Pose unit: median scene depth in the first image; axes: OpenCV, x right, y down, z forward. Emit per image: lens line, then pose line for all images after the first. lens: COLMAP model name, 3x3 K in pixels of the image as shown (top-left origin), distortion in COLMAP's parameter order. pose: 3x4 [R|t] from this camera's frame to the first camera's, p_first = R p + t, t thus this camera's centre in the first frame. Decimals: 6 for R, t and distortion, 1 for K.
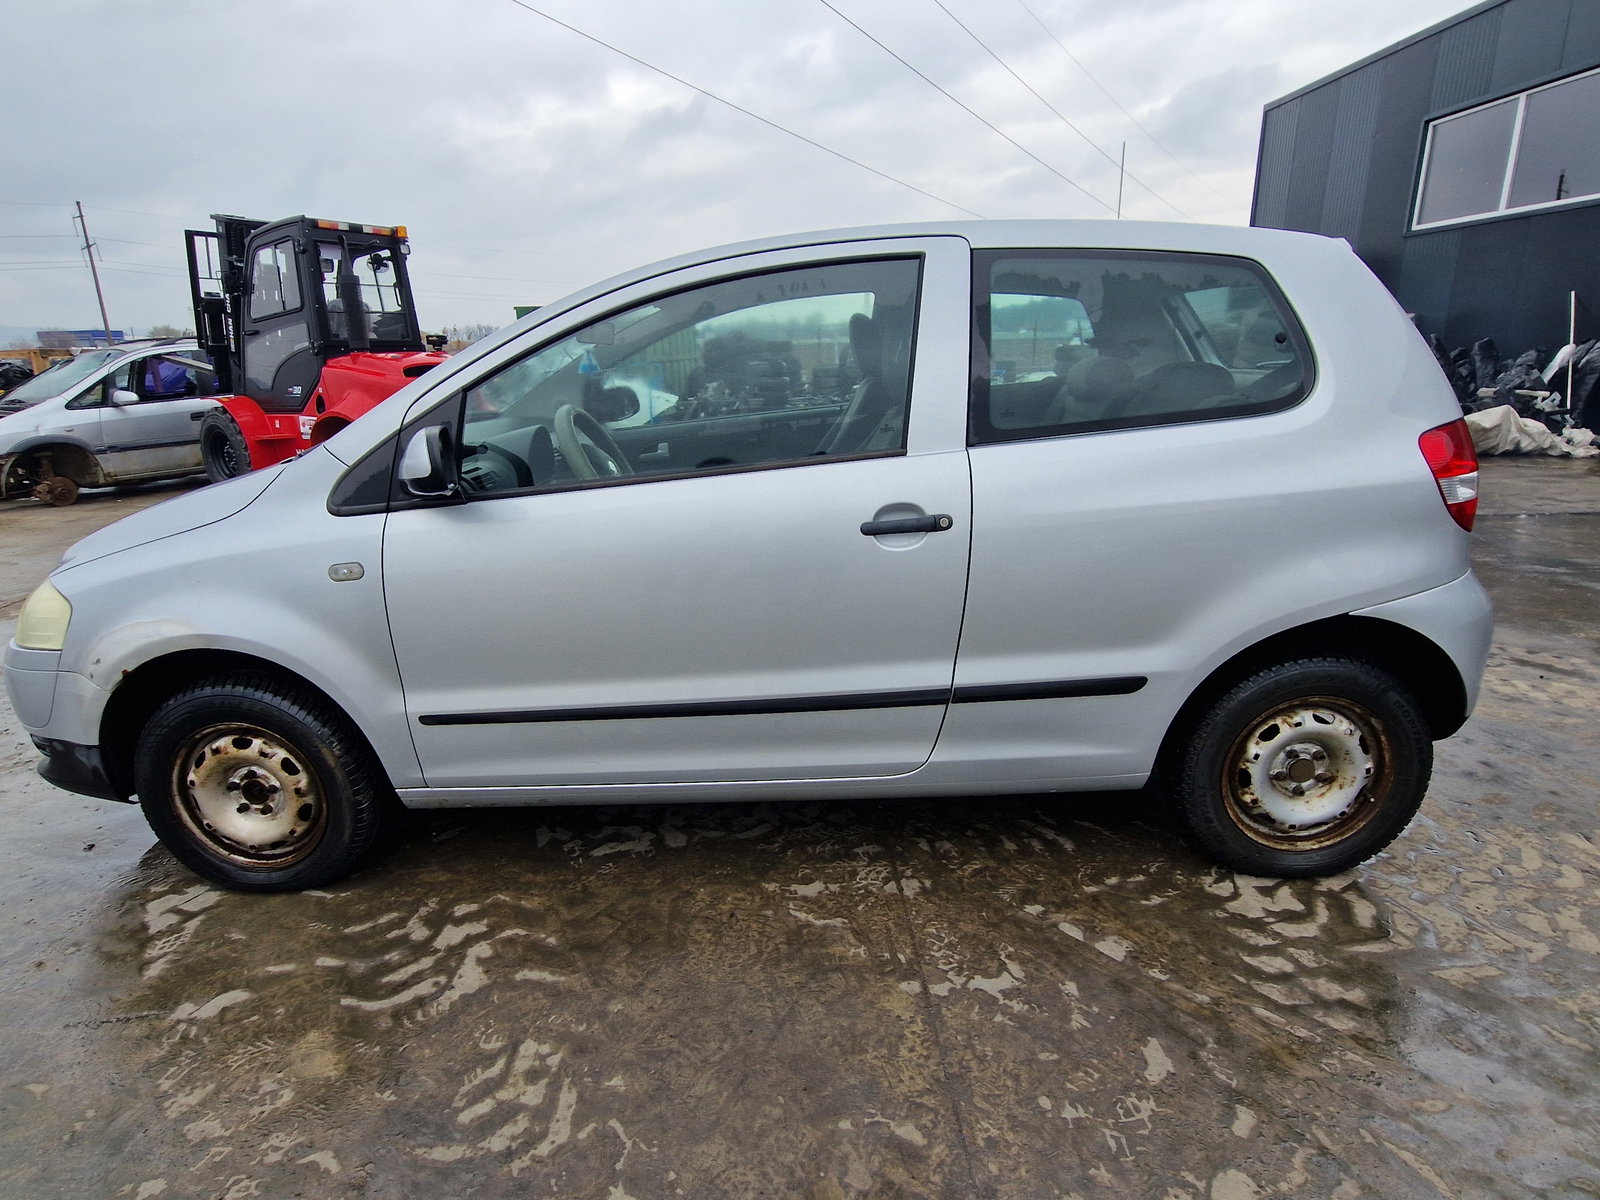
lens RADIAL K [[781.3, 0, 801.6], [0, 781.3, 597.3], [0, 0, 1]] dist [-0.001596, -0.000391]
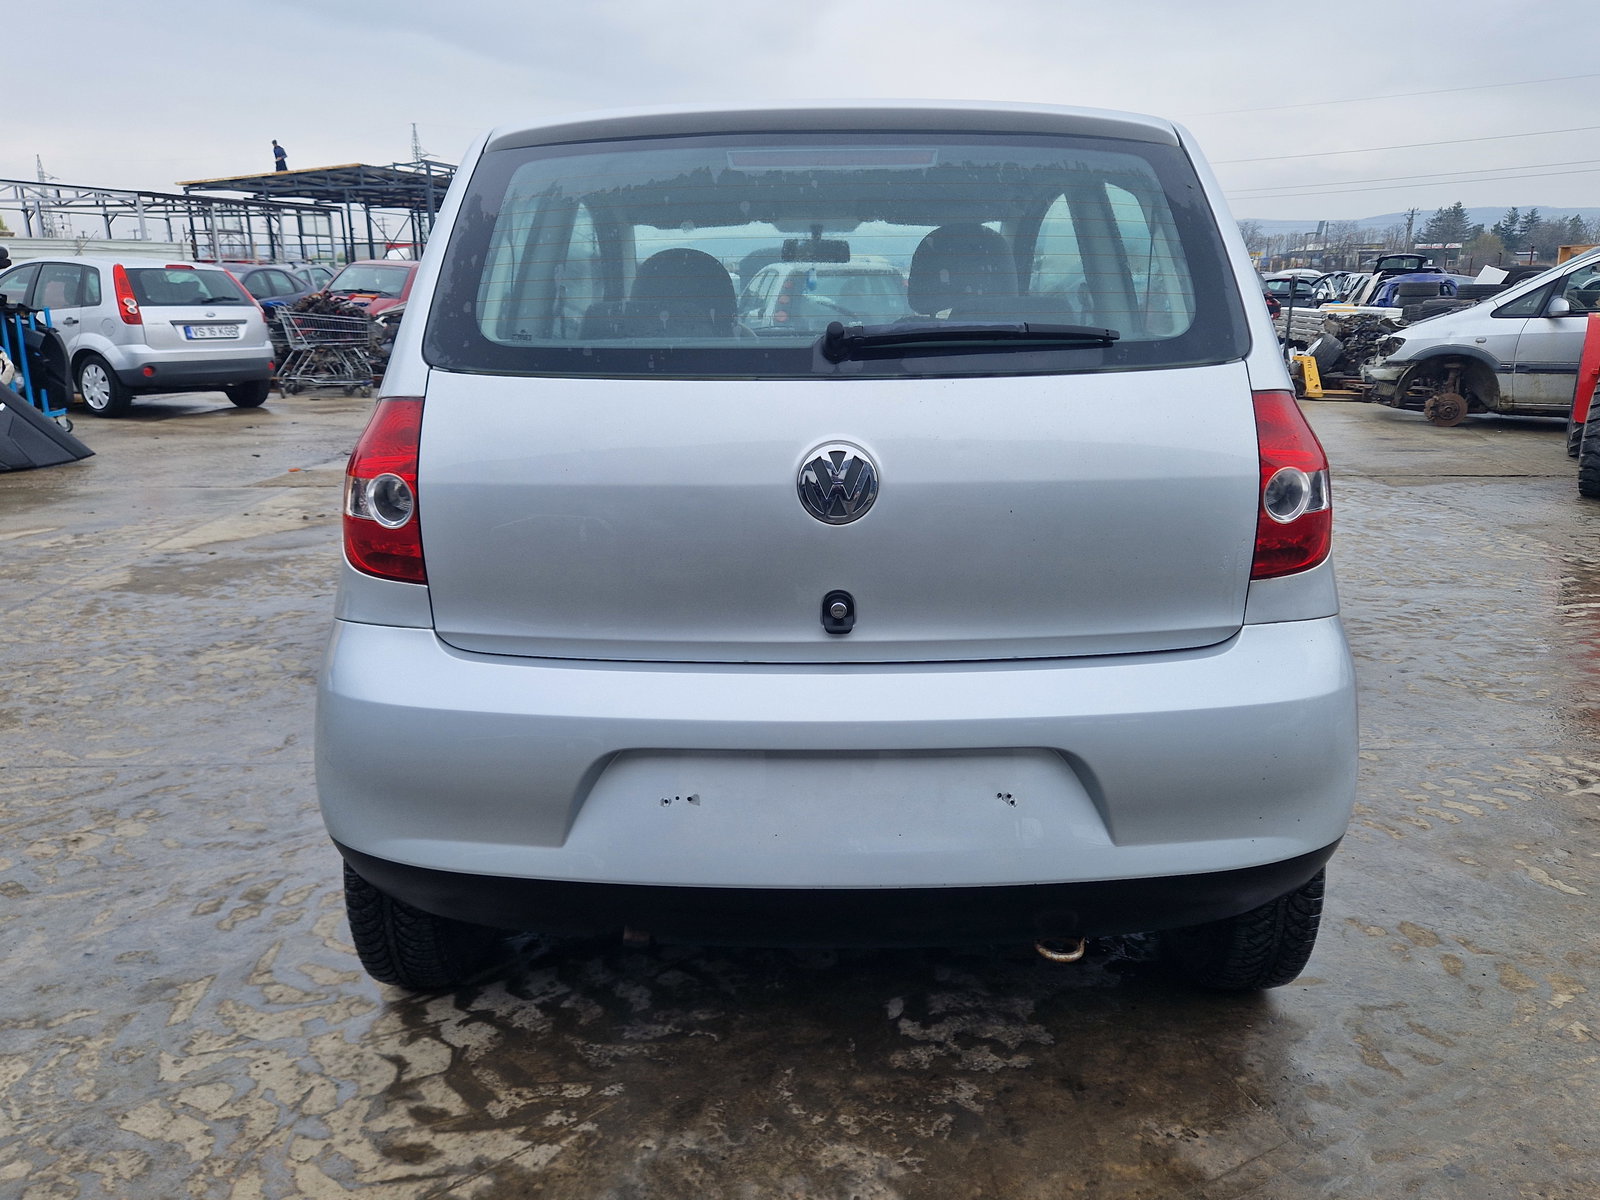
lens RADIAL K [[1068.4, 0, 797.0], [0, 1068.4, 598.6], [0, 0, 1]] dist [0.031972, -0.011791]
pose [[0.103453, 0.314977, -0.943444, 1.770115], [-0.306293, 0.912527, 0.271069, -0.424628], [0.946299, 0.260928, 0.190879, 1.192103]]
